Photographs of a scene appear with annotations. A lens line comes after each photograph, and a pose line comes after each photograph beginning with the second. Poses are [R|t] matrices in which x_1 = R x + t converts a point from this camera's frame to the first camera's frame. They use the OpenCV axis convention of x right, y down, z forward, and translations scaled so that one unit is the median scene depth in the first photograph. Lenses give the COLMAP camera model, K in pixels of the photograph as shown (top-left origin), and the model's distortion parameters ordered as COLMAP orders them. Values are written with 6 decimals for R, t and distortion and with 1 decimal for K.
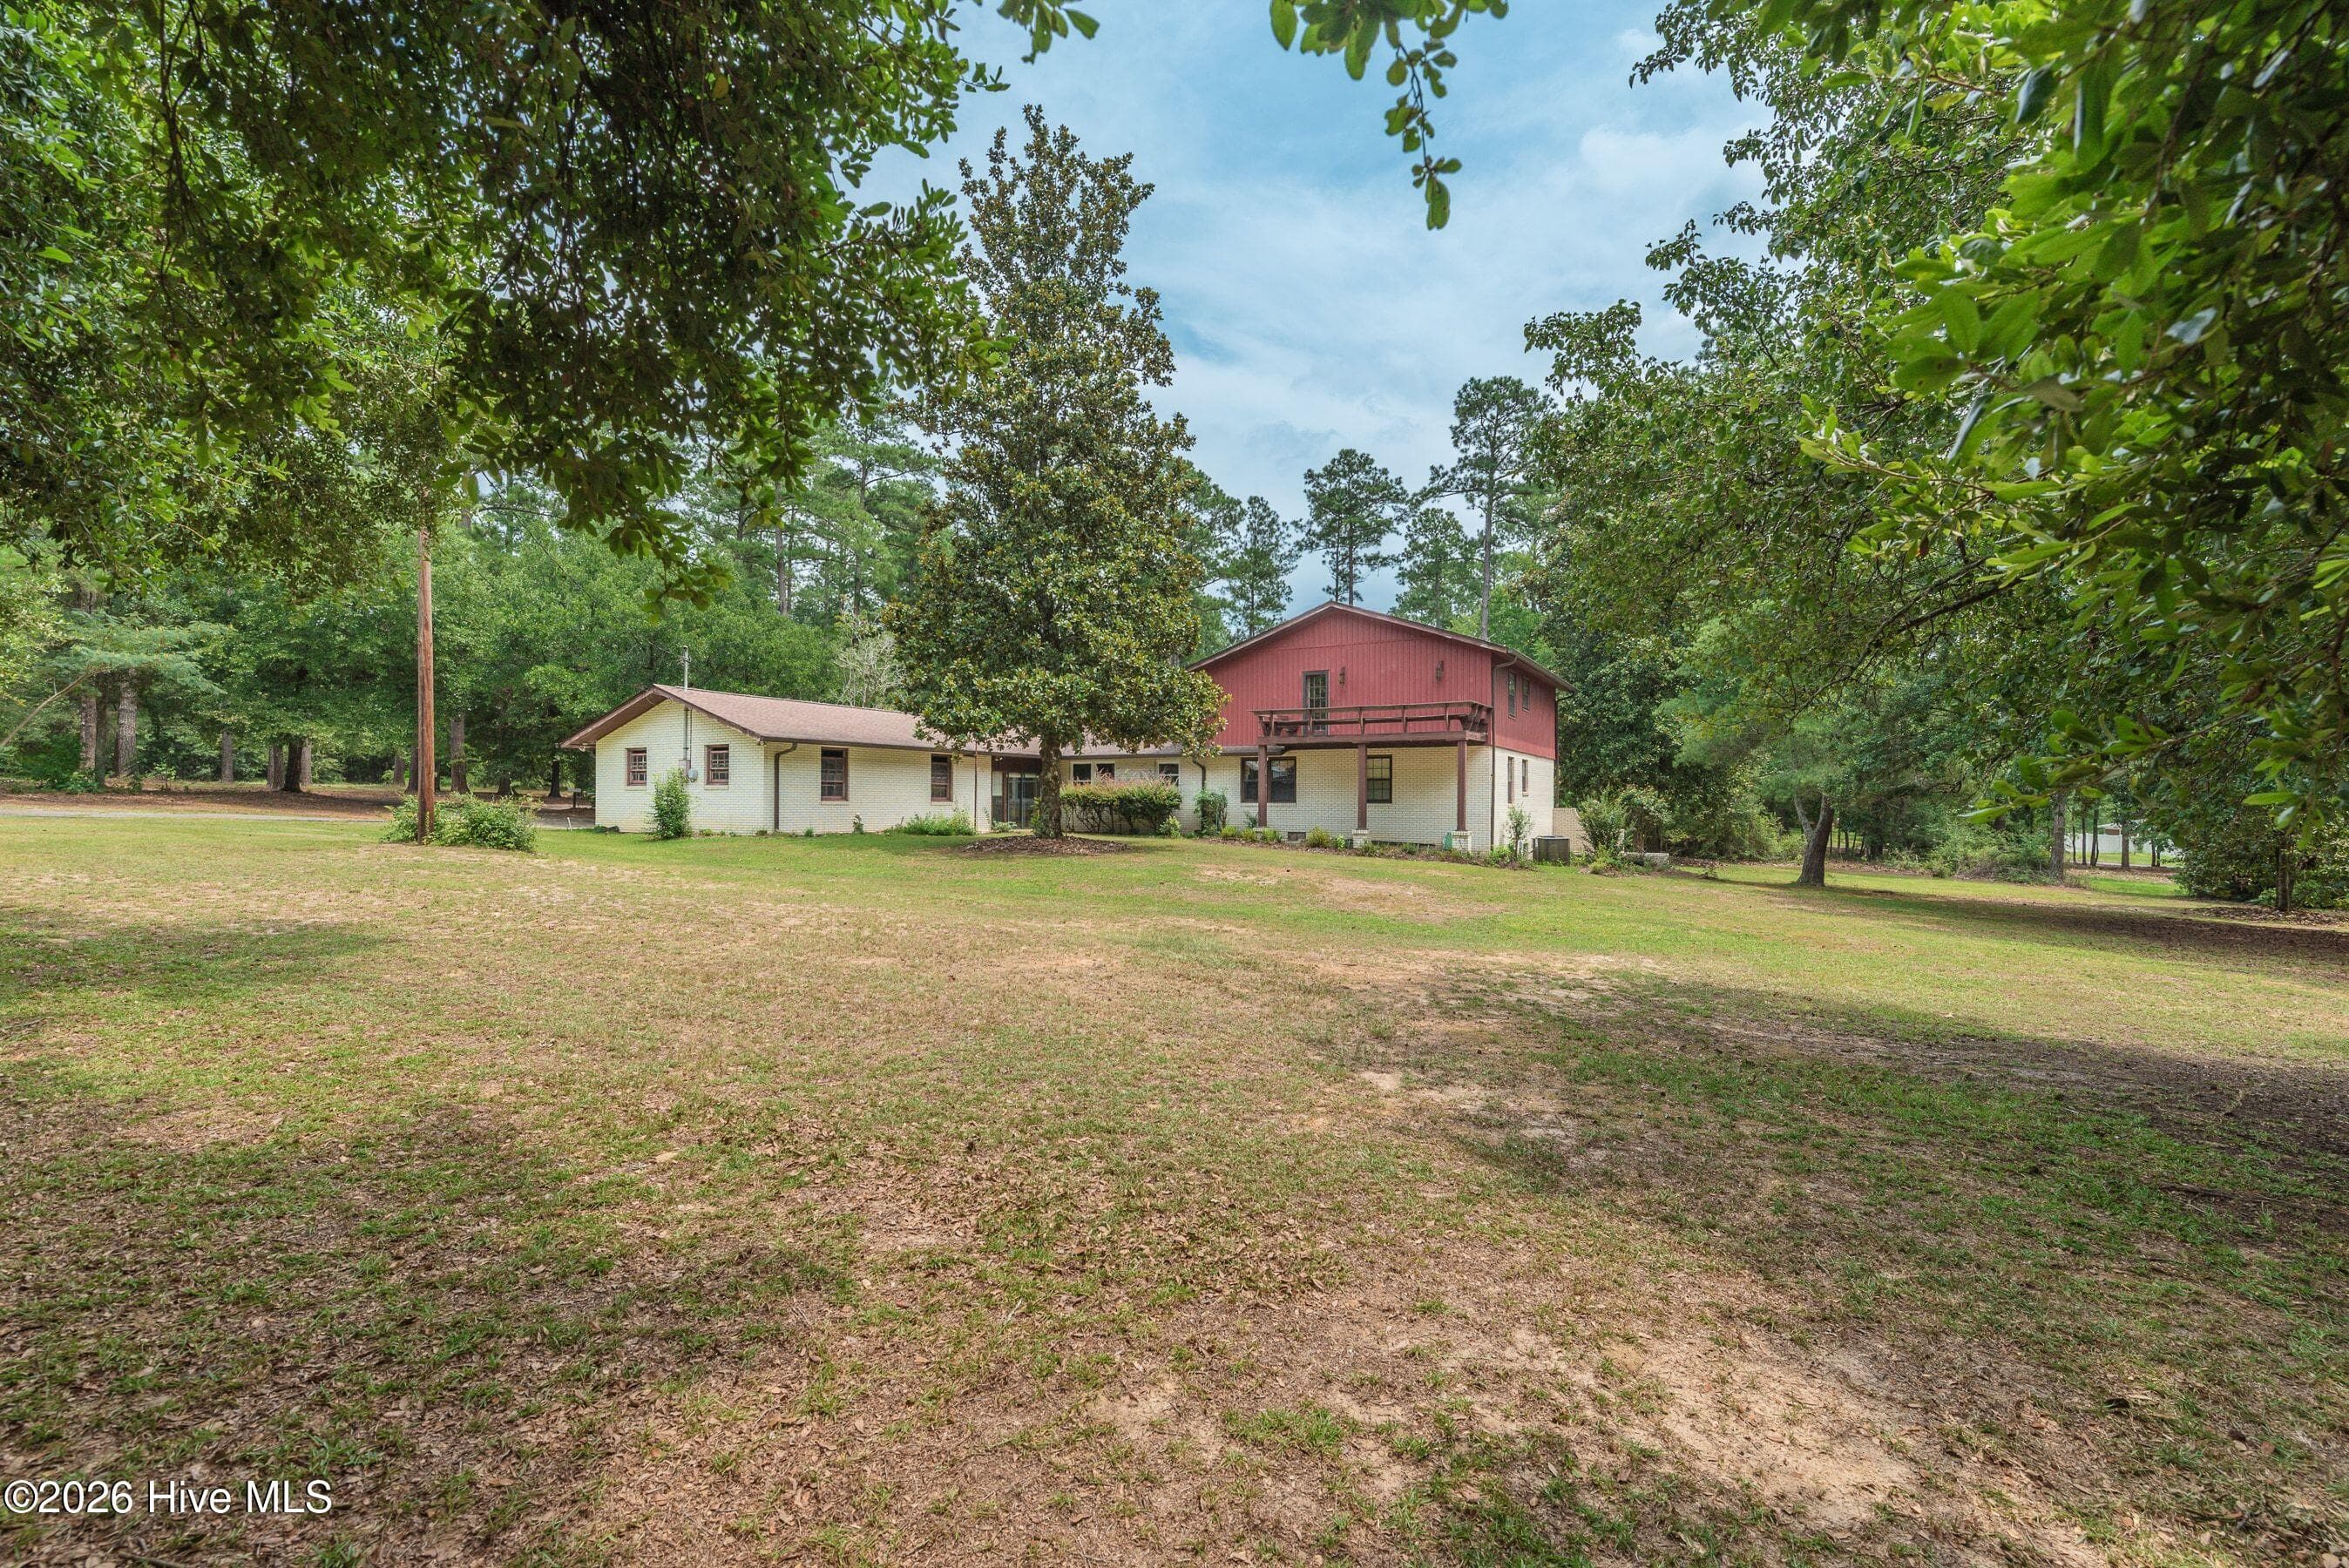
lens RADIAL K [[1009.0, 0, 1186.5], [0, 1009.0, 769.7], [0, 0, 1]] dist [0.004155, -0.000744]
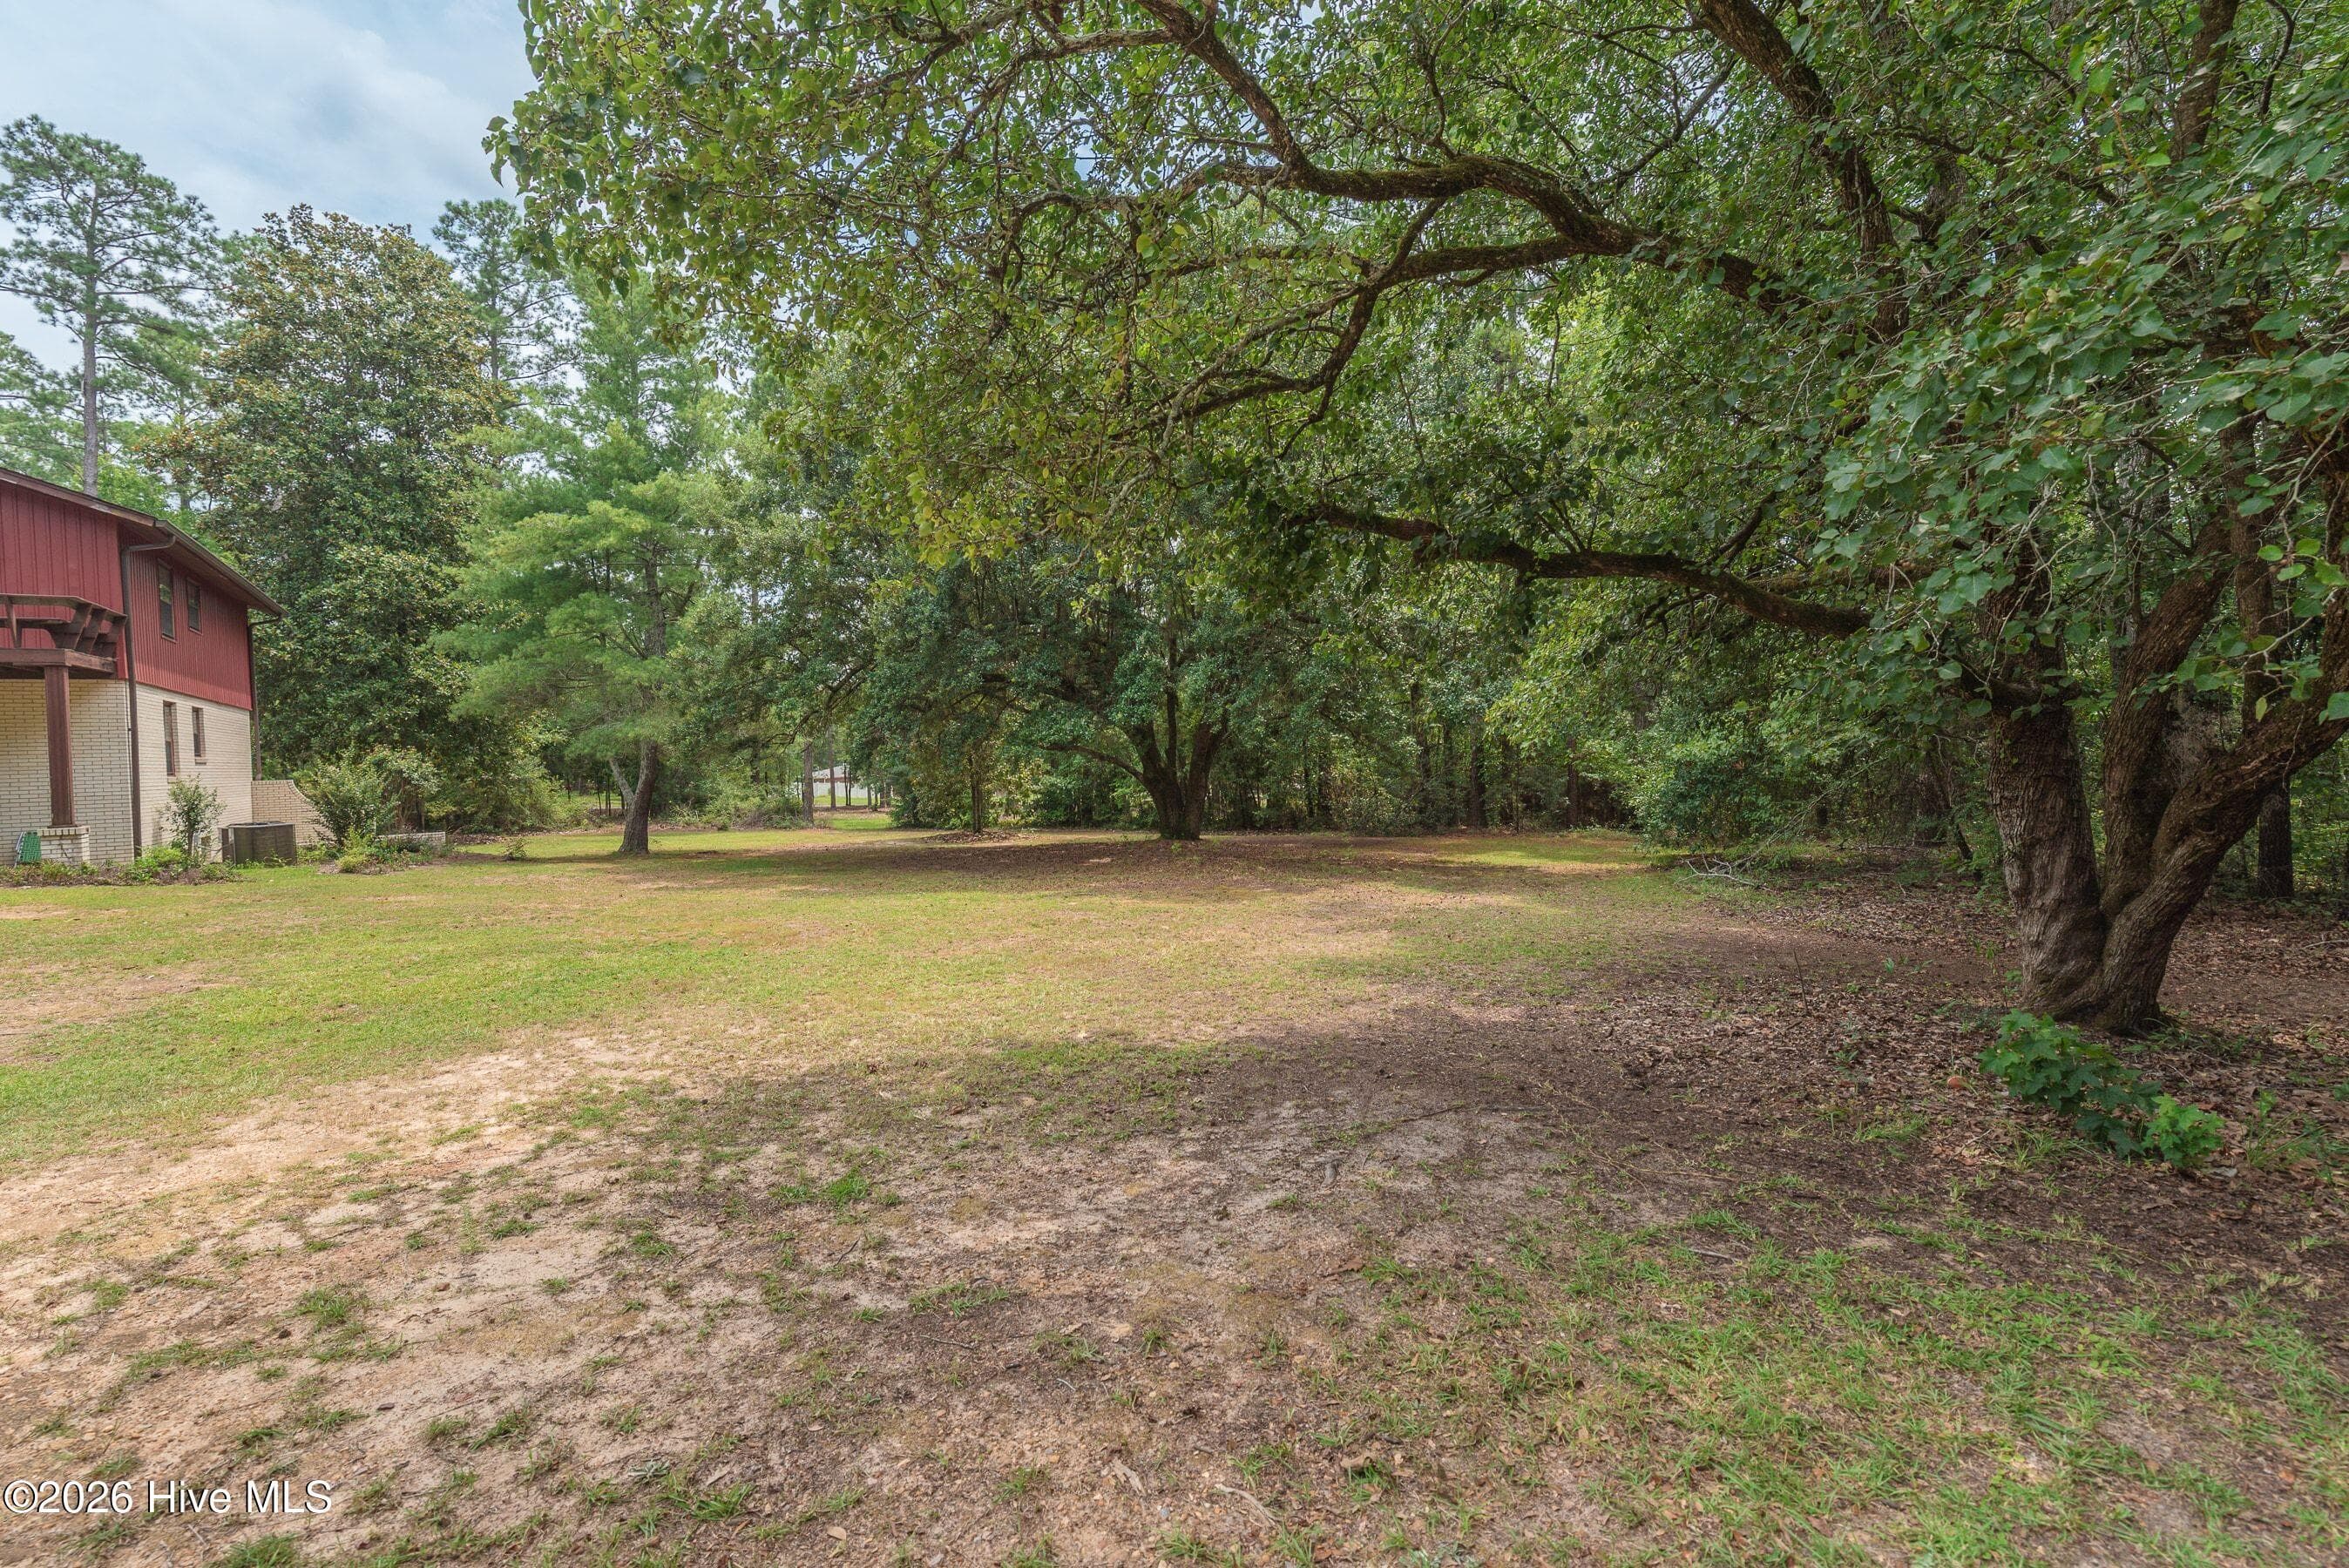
lens RADIAL K [[1009.0, 0, 1173.4], [0, 1009.0, 785.4], [0, 0, 1]] dist [0.004155, -0.000744]
pose [[0.453307, -0.051594, 0.889860, 0.034902], [0.005201, 0.998460, 0.055241, 0.006296], [-0.891339, -0.020413, 0.452877, 0.132215]]
